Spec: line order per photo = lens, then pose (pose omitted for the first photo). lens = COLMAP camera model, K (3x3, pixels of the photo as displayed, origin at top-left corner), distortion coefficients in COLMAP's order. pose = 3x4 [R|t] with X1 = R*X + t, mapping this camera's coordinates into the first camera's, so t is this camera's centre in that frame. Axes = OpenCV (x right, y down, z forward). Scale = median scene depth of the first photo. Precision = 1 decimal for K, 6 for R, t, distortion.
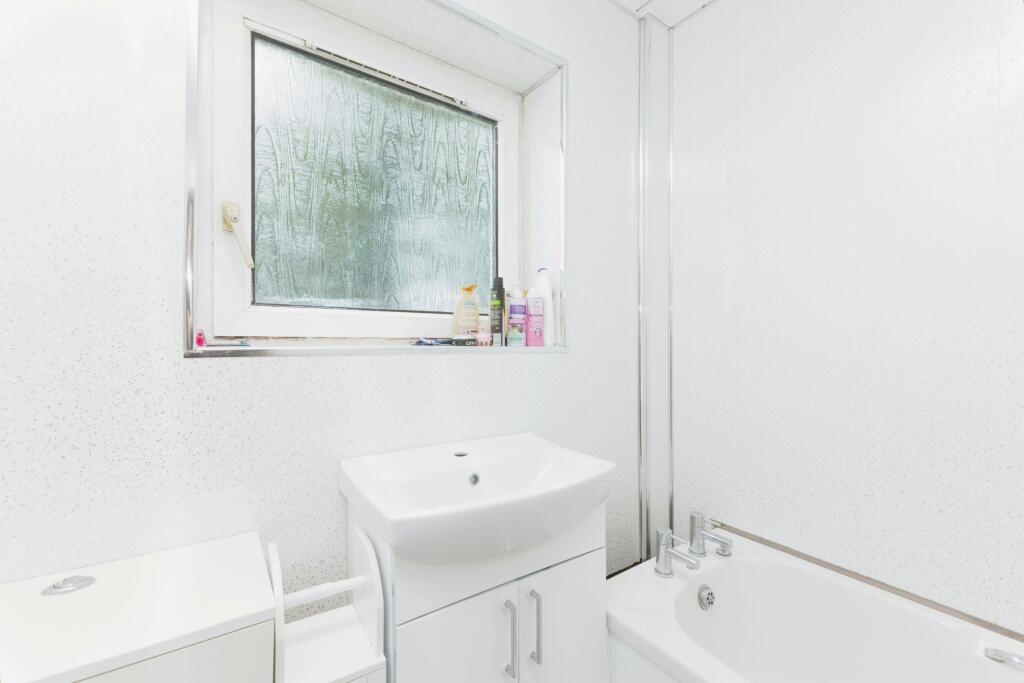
lens RADIAL K [[420.4, 0, 512.0], [0, 420.4, 341.5], [0, 0, 1]] dist [0.002964, 0.000349]
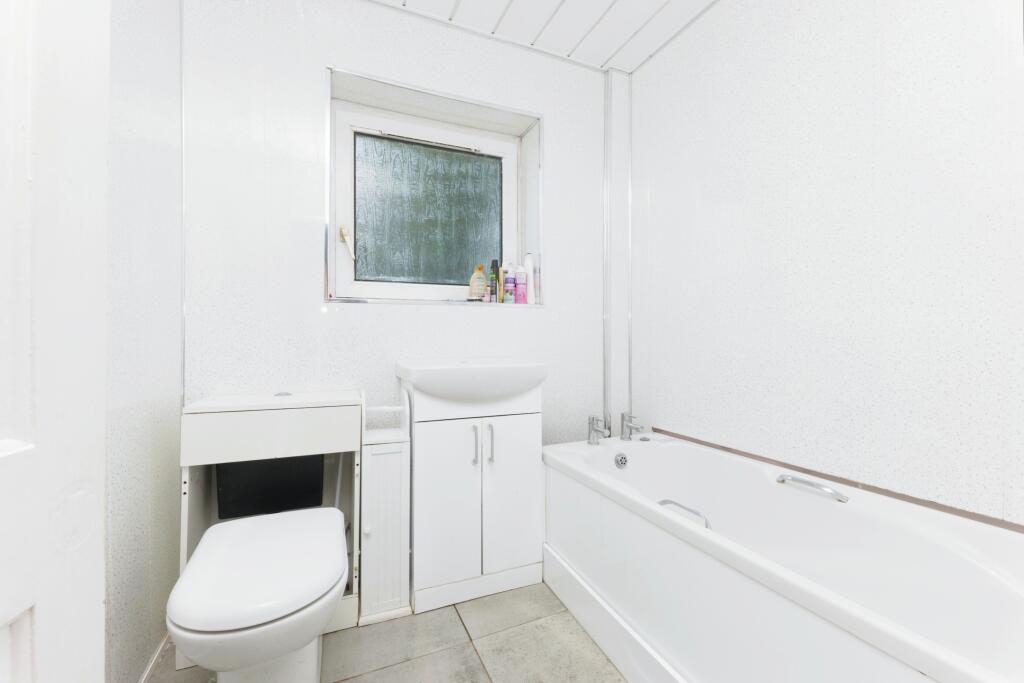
lens RADIAL K [[440.6, 0, 507.1], [0, 440.6, 344.2], [0, 0, 1]] dist [0.000879, 0.000286]
pose [[0.971761, -0.010046, -0.235754, 0.403264], [0.006813, 0.999871, -0.014524, 0.189603], [0.235870, 0.012508, 0.971704, -0.593987]]
